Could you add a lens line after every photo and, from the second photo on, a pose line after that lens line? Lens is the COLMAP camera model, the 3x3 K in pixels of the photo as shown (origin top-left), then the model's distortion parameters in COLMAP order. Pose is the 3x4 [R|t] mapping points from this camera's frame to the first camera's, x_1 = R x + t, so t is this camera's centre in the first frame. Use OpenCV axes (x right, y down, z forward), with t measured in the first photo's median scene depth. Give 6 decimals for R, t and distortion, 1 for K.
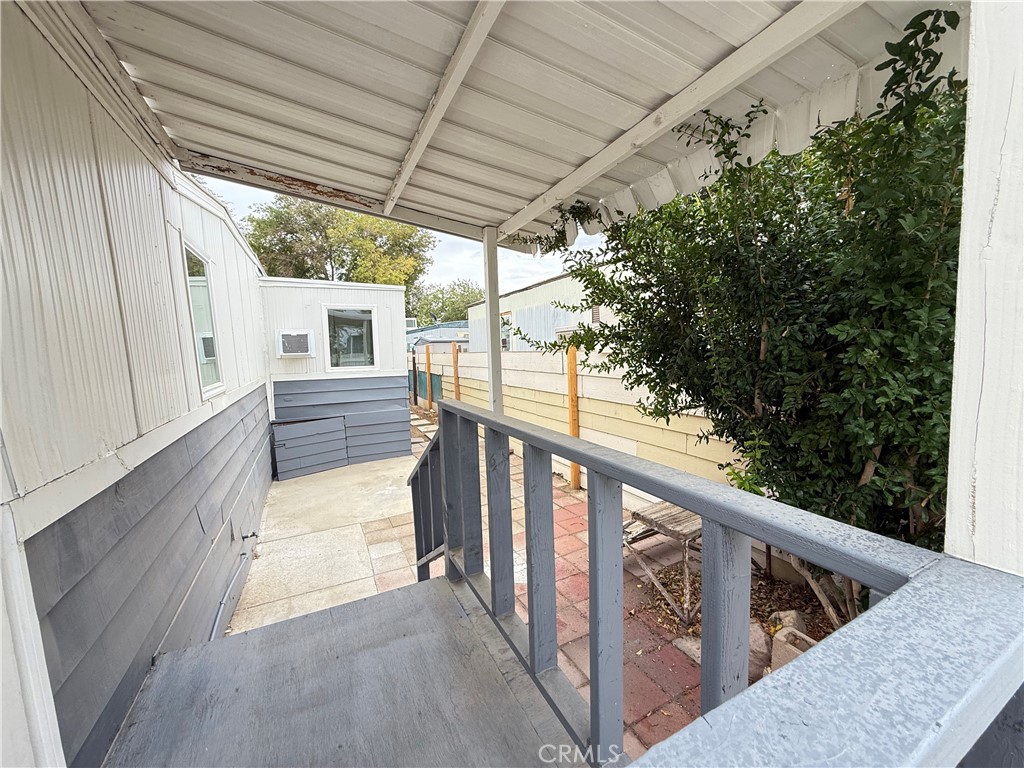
lens RADIAL K [[407.8, 0, 511.2], [0, 407.8, 387.9], [0, 0, 1]] dist [-0.001037, 0.000076]
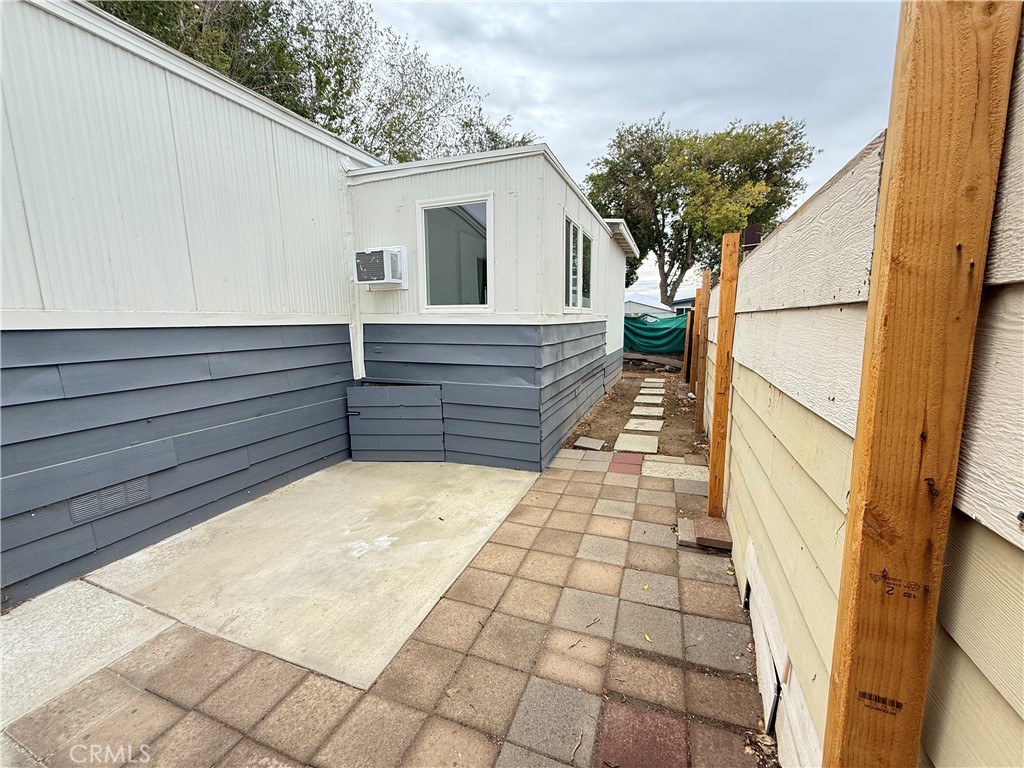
lens RADIAL K [[407.8, 0, 512.2], [0, 407.8, 388.3], [0, 0, 1]] dist [-0.001037, 0.000076]
pose [[0.676728, 0.143194, -0.722174, 0.131087], [-0.083933, 0.989513, 0.117552, -0.009548], [0.731433, -0.018936, 0.681650, 0.717466]]
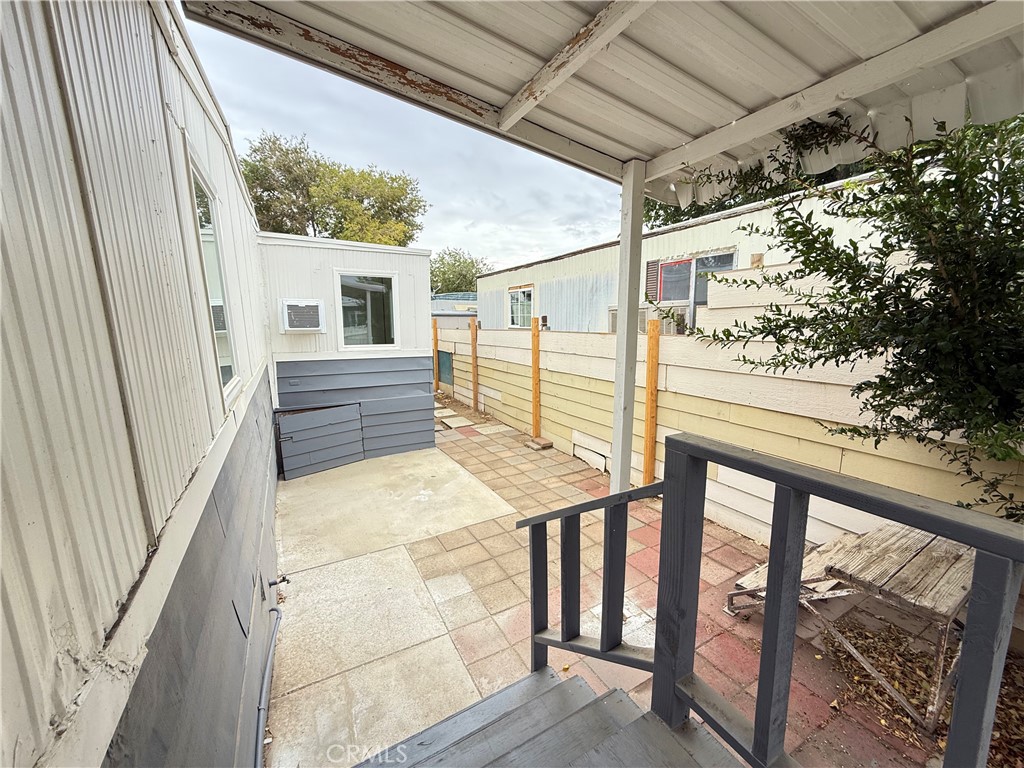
lens RADIAL K [[407.8, 0, 510.6], [0, 407.8, 387.6], [0, 0, 1]] dist [-0.001037, 0.000076]
pose [[0.998690, 0.016709, 0.048369, -0.150391], [-0.019725, 0.997846, 0.062571, -0.025080], [-0.047220, -0.063443, 0.996868, 0.151297]]
